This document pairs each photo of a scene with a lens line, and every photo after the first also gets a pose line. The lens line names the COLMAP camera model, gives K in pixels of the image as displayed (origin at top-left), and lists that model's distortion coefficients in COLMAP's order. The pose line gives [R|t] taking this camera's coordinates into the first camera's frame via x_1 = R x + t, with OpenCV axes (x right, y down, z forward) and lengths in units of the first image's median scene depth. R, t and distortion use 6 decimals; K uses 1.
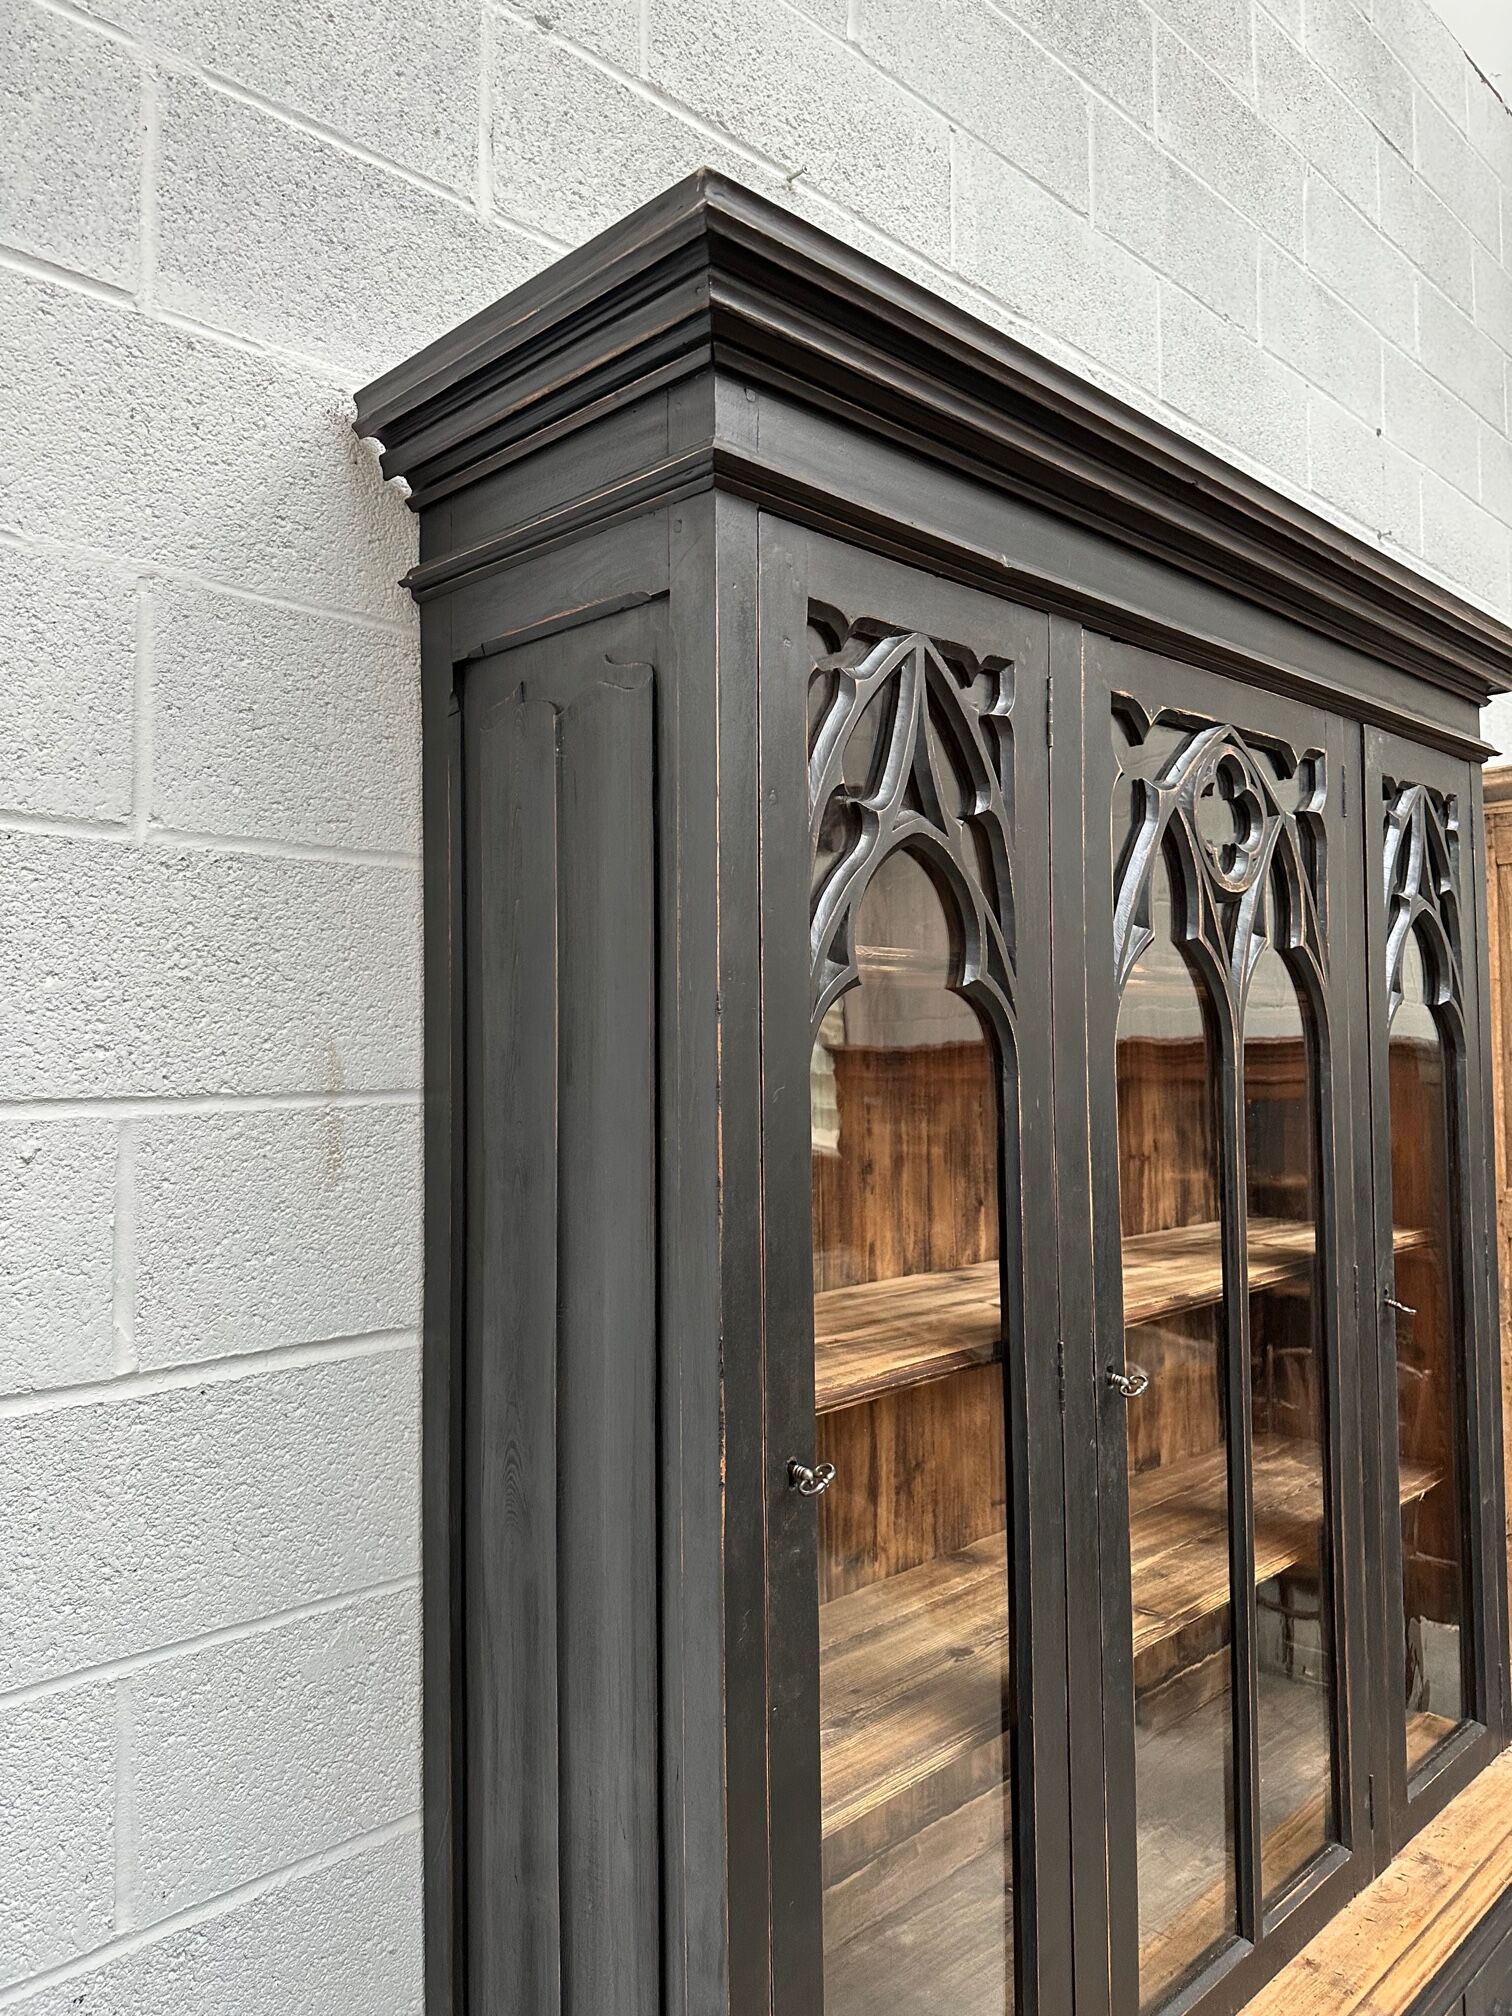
lens RADIAL K [[1400.0, 0, 761.5], [0, 1400.0, 991.0], [0, 0, 1]] dist [0.028568, -0.030284]
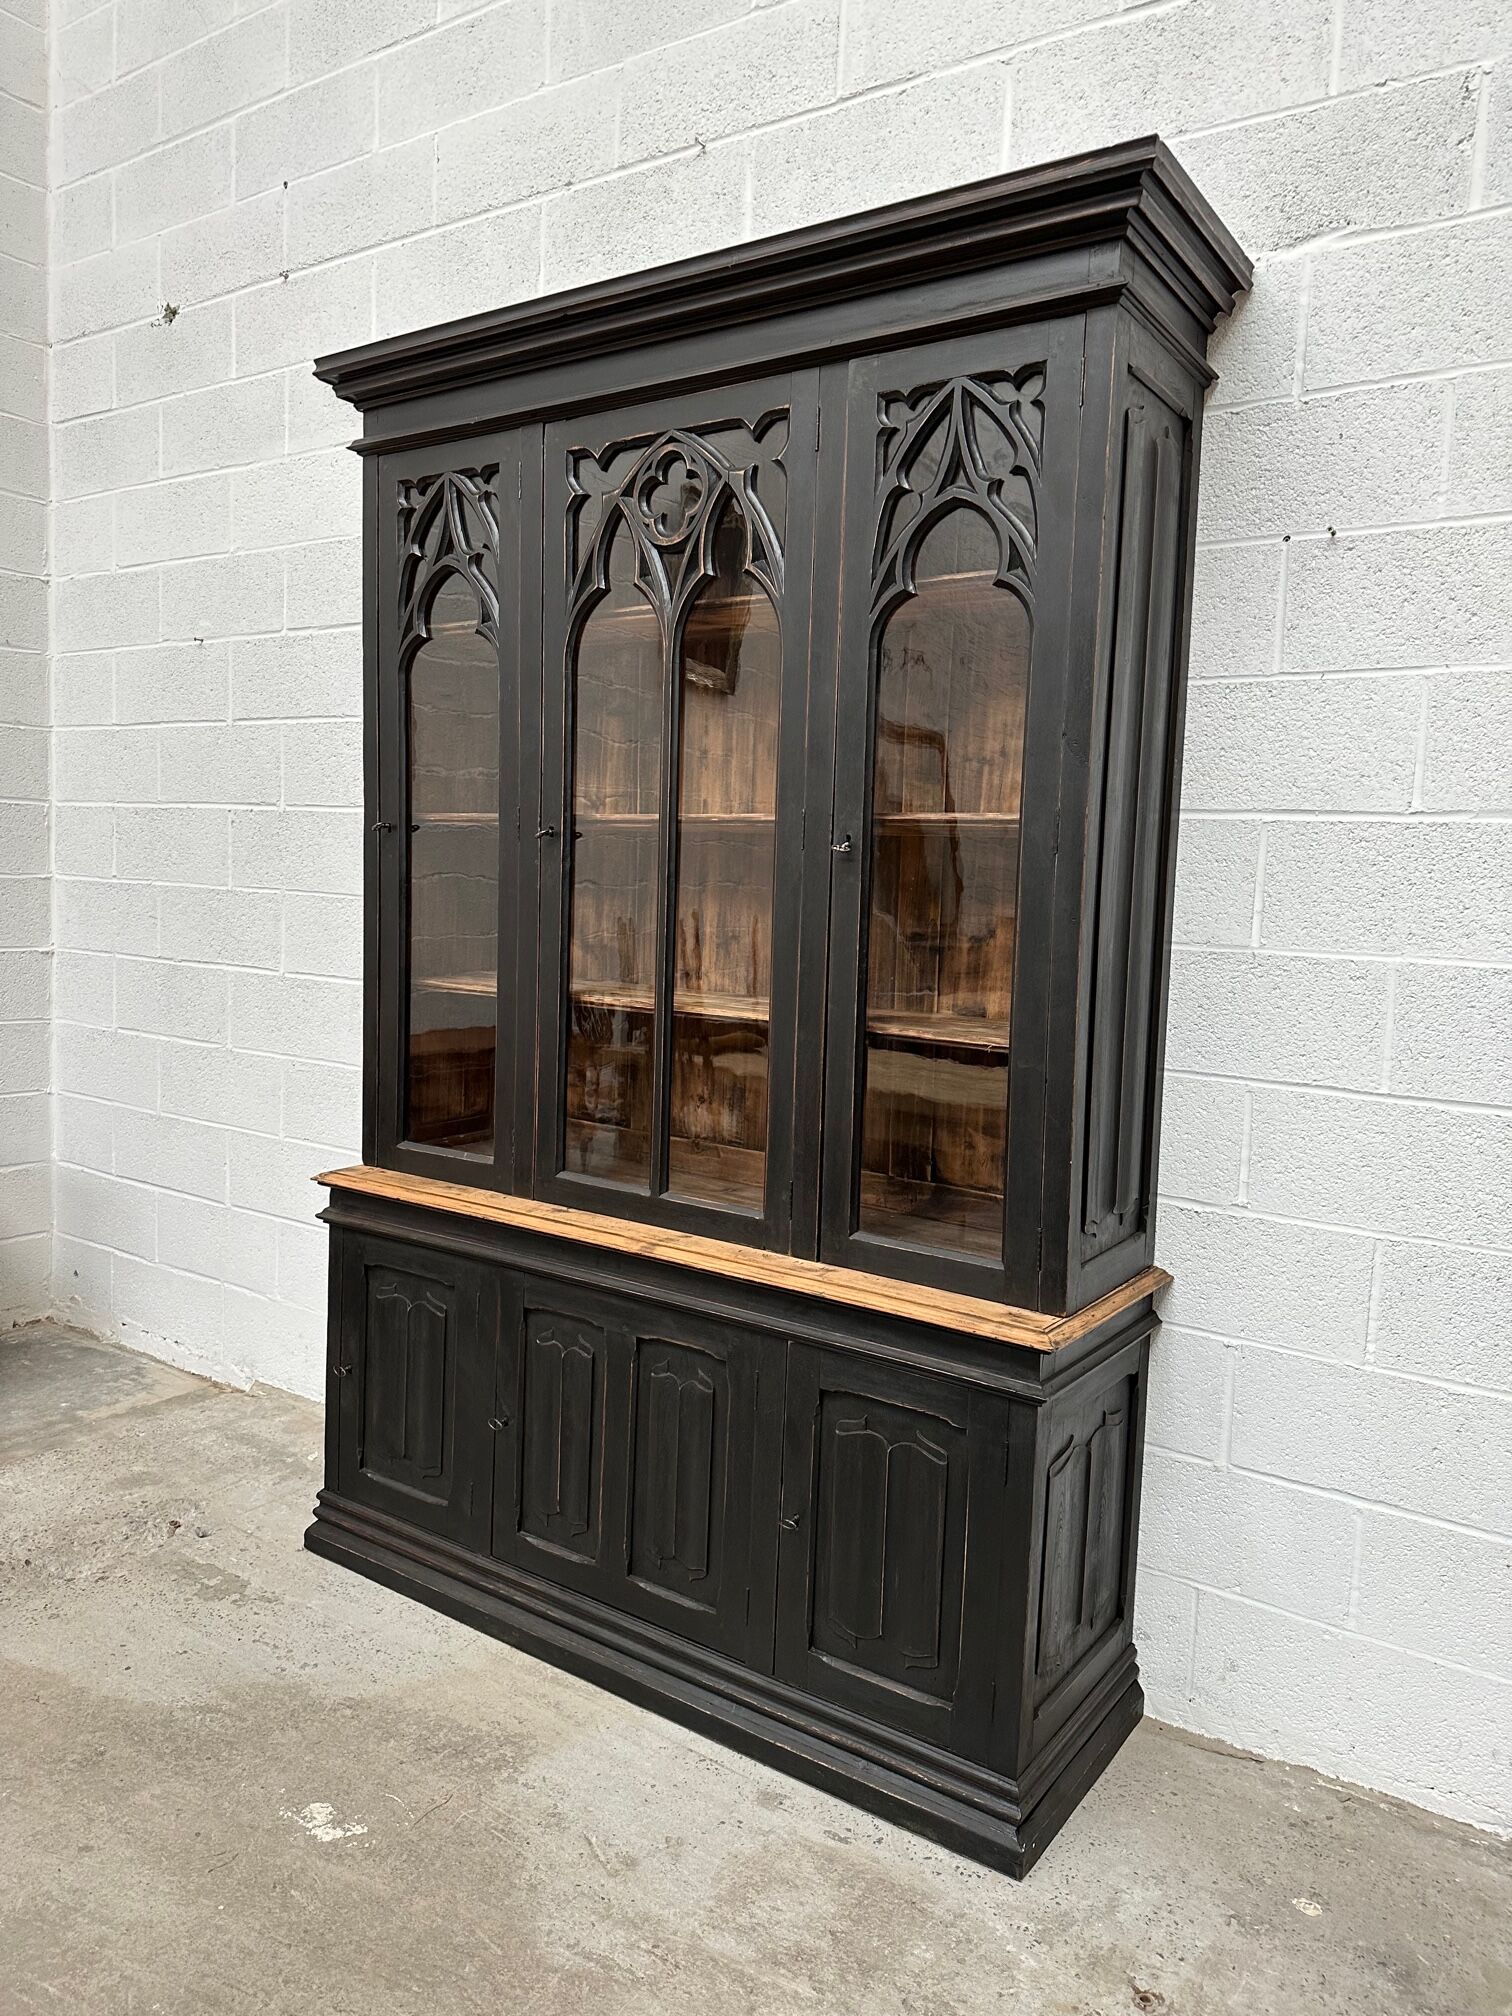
lens RADIAL K [[1408.6, 0, 755.4], [0, 1408.6, 995.0], [0, 0, 1]] dist [0.032412, -0.032520]
pose [[0.200673, 0.101301, -0.974407, 2.459905], [0.000246, 0.994634, 0.103454, 0.336591], [0.979658, -0.021000, 0.199571, 0.993366]]
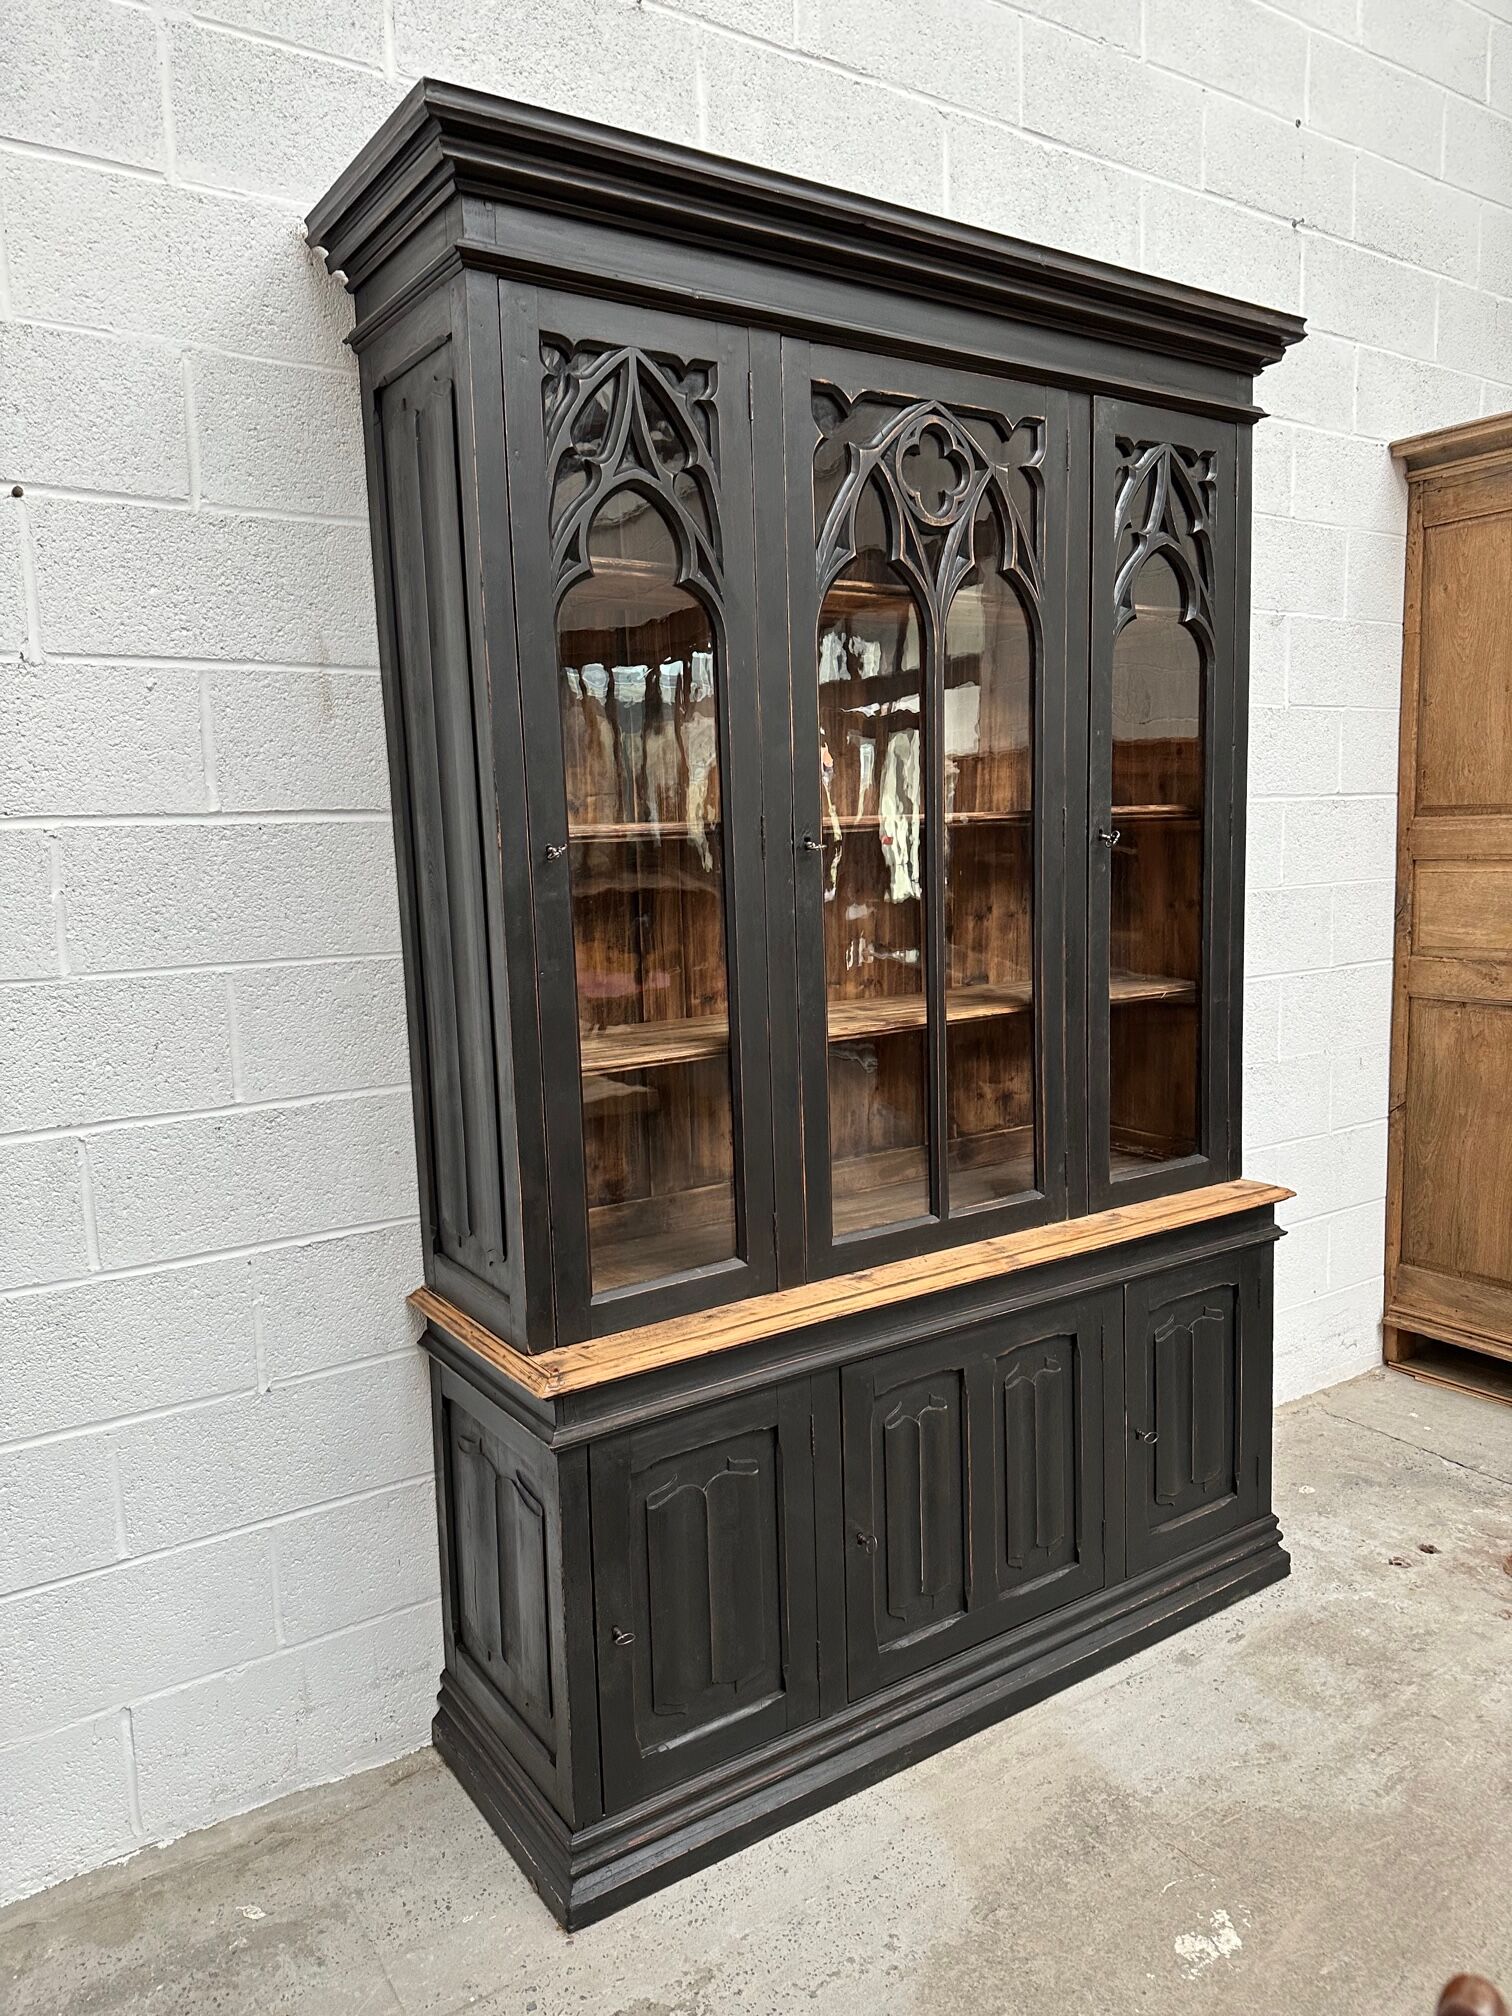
lens RADIAL K [[1404.6, 0, 756.0], [0, 1404.6, 1008.0], [0, 0, 1]] dist [0.016254, -0.014862]
pose [[0.983177, 0.003596, -0.182619, 0.537098], [0.027667, 0.985338, 0.168355, 0.215853], [0.180547, -0.170575, 0.968662, -0.647398]]
